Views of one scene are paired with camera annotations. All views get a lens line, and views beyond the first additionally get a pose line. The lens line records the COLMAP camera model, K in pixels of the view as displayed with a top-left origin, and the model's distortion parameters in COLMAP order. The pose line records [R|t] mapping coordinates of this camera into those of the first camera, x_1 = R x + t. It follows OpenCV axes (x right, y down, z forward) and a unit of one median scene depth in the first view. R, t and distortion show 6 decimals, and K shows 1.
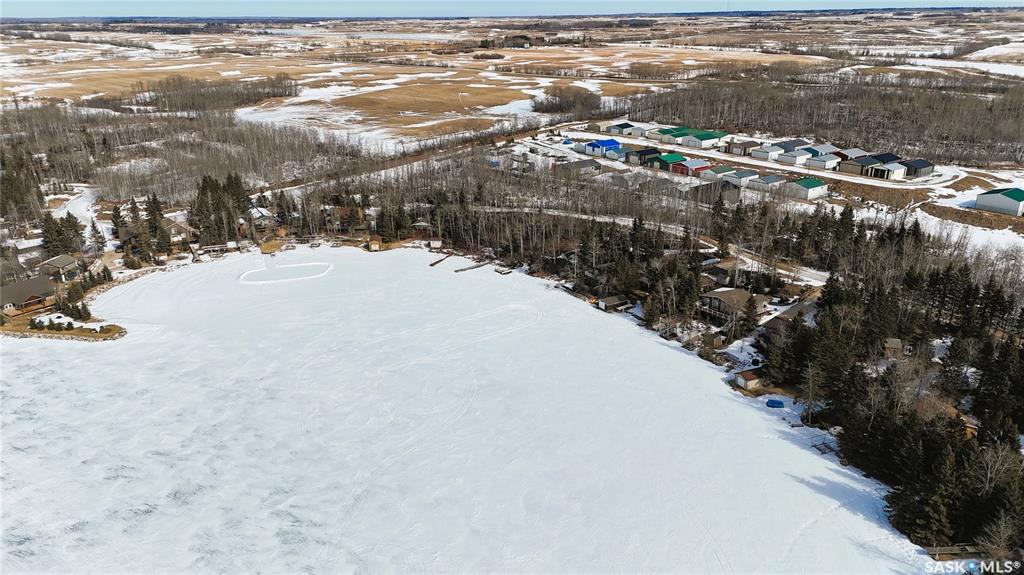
lens RADIAL K [[1483.6, 0, 512.0], [0, 1483.6, 287.9], [0, 0, 1]] dist [0.030066, 0.000000]
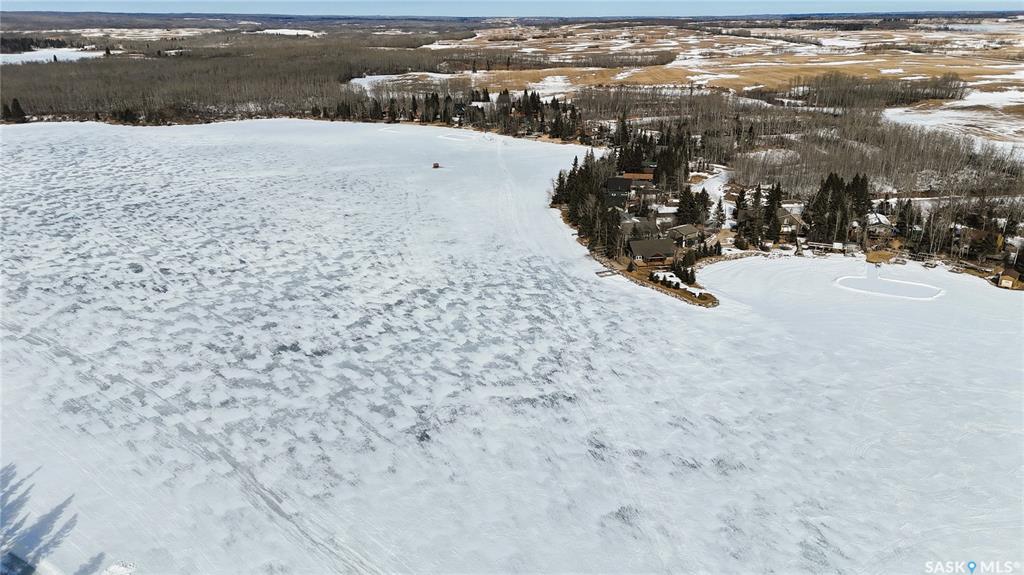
lens RADIAL K [[1483.6, 0, 512.0], [0, 1483.6, 286.6], [0, 0, 1]] dist [0.030066, 0.000000]
pose [[0.154589, 0.171420, -0.972994, 0.751146], [-0.163420, 0.975704, 0.145933, -0.113052], [0.974370, 0.136447, 0.178846, 0.633422]]
